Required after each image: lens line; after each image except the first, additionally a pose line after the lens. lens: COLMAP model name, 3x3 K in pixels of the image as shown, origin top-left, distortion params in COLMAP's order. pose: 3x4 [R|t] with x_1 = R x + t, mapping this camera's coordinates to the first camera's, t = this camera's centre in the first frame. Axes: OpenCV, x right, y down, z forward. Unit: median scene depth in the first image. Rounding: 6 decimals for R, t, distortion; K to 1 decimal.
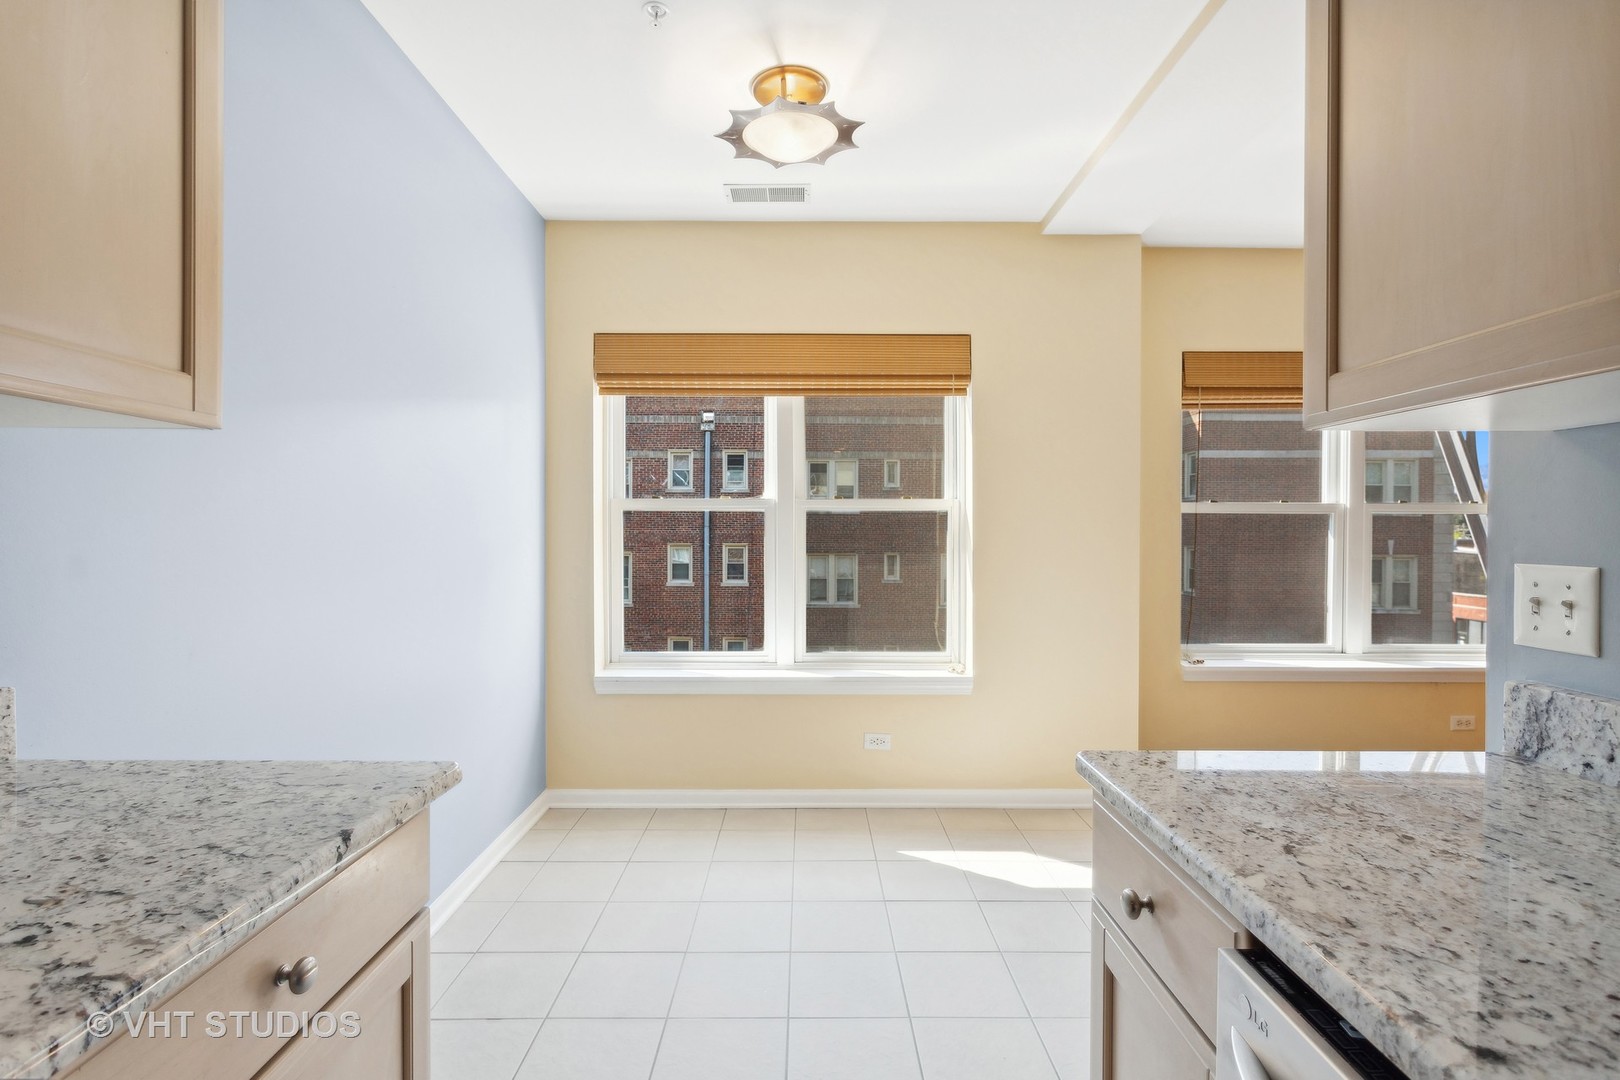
lens RADIAL K [[771.0, 0, 806.4], [0, 771.0, 528.4], [0, 0, 1]] dist [0.010676, -0.000433]
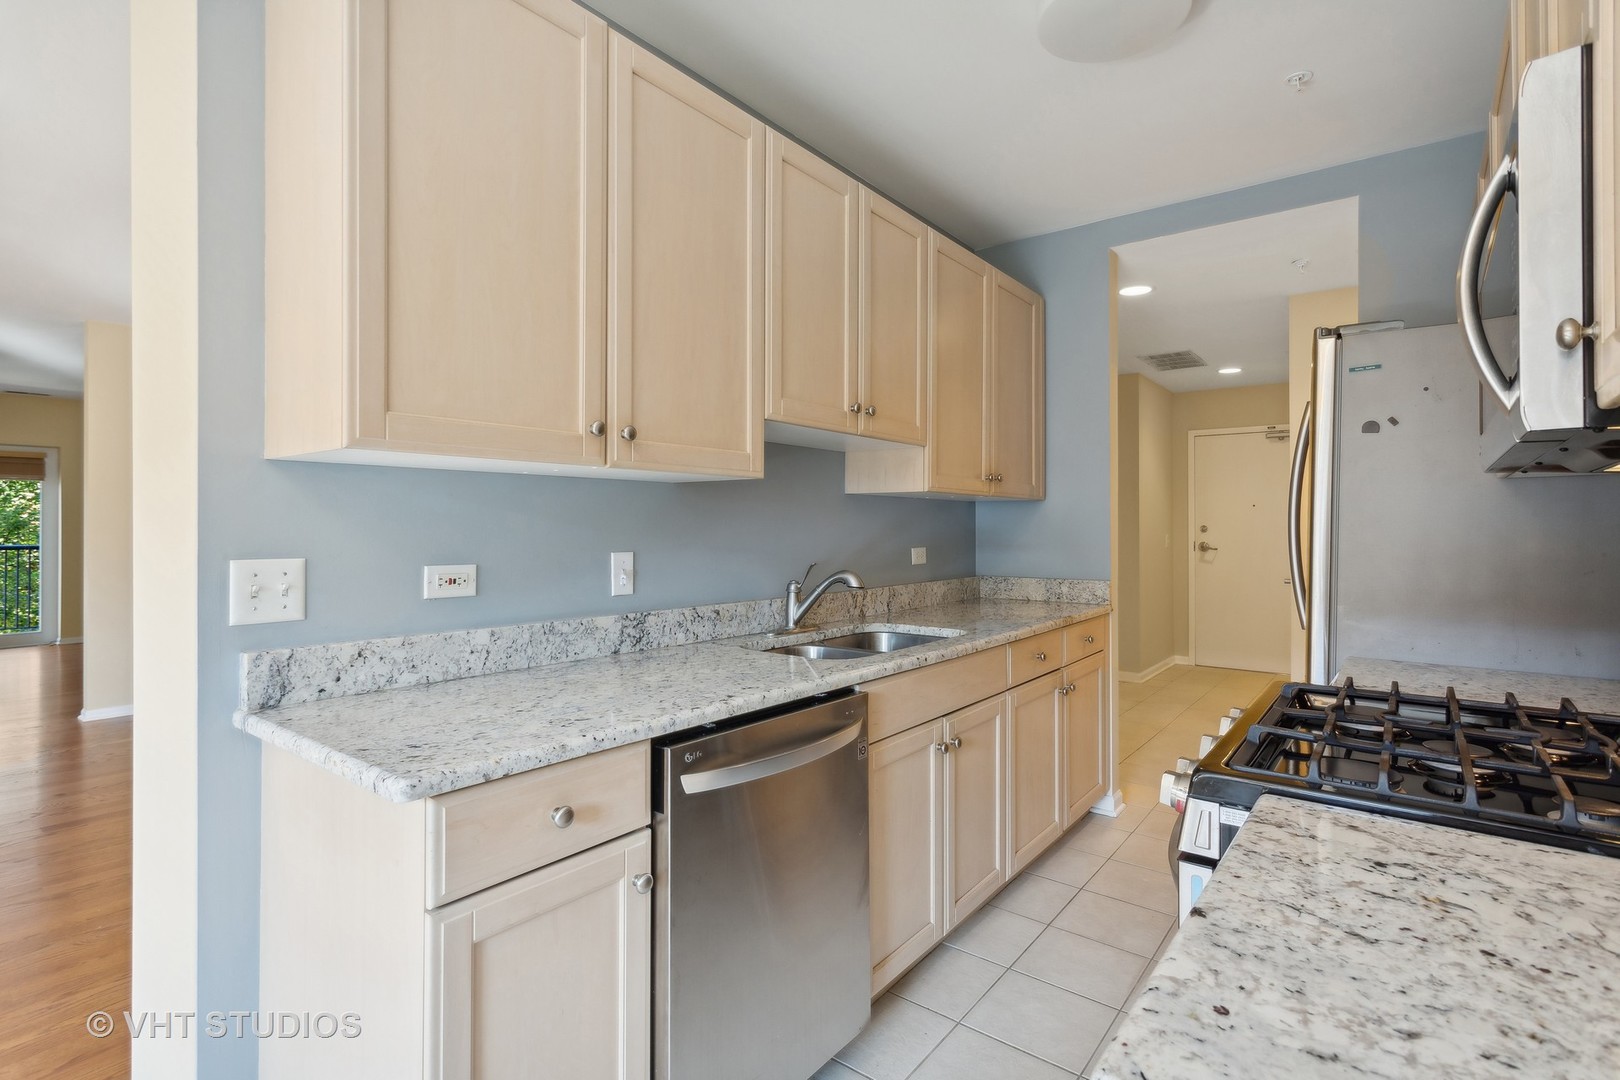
lens RADIAL K [[771.0, 0, 806.4], [0, 771.0, 528.4], [0, 0, 1]] dist [0.010676, -0.000433]
pose [[-0.782047, -0.002684, 0.623214, -0.681542], [-0.000598, 0.999993, 0.003556, -0.013511], [-0.623220, 0.002409, -0.782043, 1.655389]]
